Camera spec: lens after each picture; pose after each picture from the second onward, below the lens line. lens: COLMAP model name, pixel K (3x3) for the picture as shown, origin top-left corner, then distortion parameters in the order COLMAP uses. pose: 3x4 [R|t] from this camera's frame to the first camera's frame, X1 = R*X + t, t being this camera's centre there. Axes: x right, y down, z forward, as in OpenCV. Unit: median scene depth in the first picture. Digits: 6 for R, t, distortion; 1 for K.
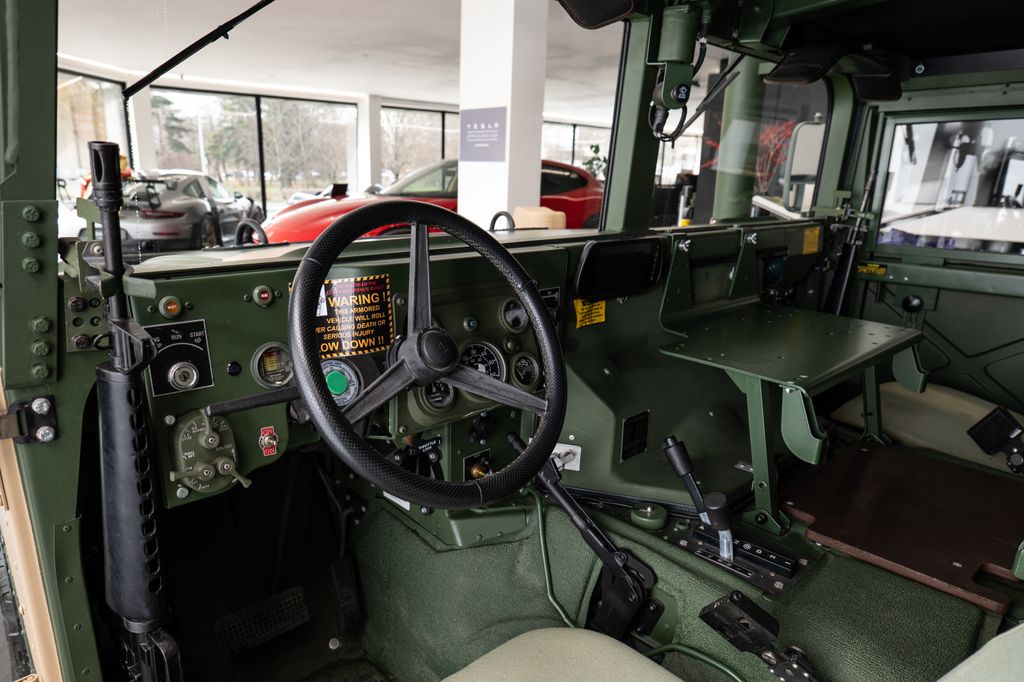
lens RADIAL K [[651.0, 0, 506.8], [0, 651.0, 343.1], [0, 0, 1]] dist [-0.021044, 0.001739]
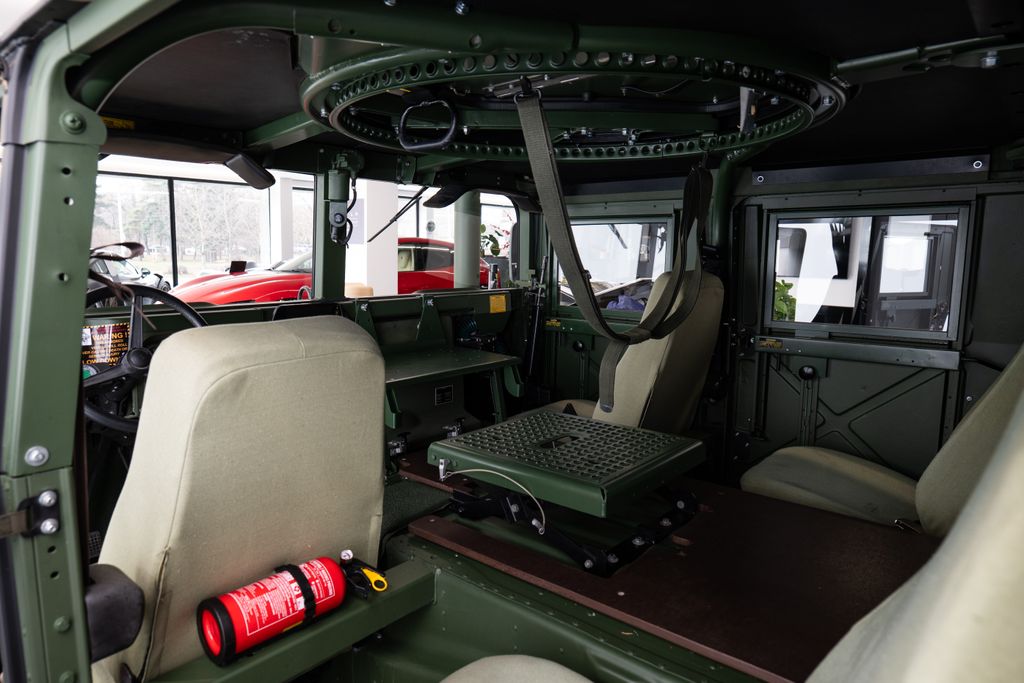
lens RADIAL K [[651.0, 0, 514.5], [0, 651.0, 338.7], [0, 0, 1]] dist [-0.021044, 0.001739]
pose [[0.993847, -0.019690, 0.108994, 0.080582], [0.032016, 0.993134, -0.112518, 0.020538], [-0.106030, 0.115315, 0.987654, -0.106081]]
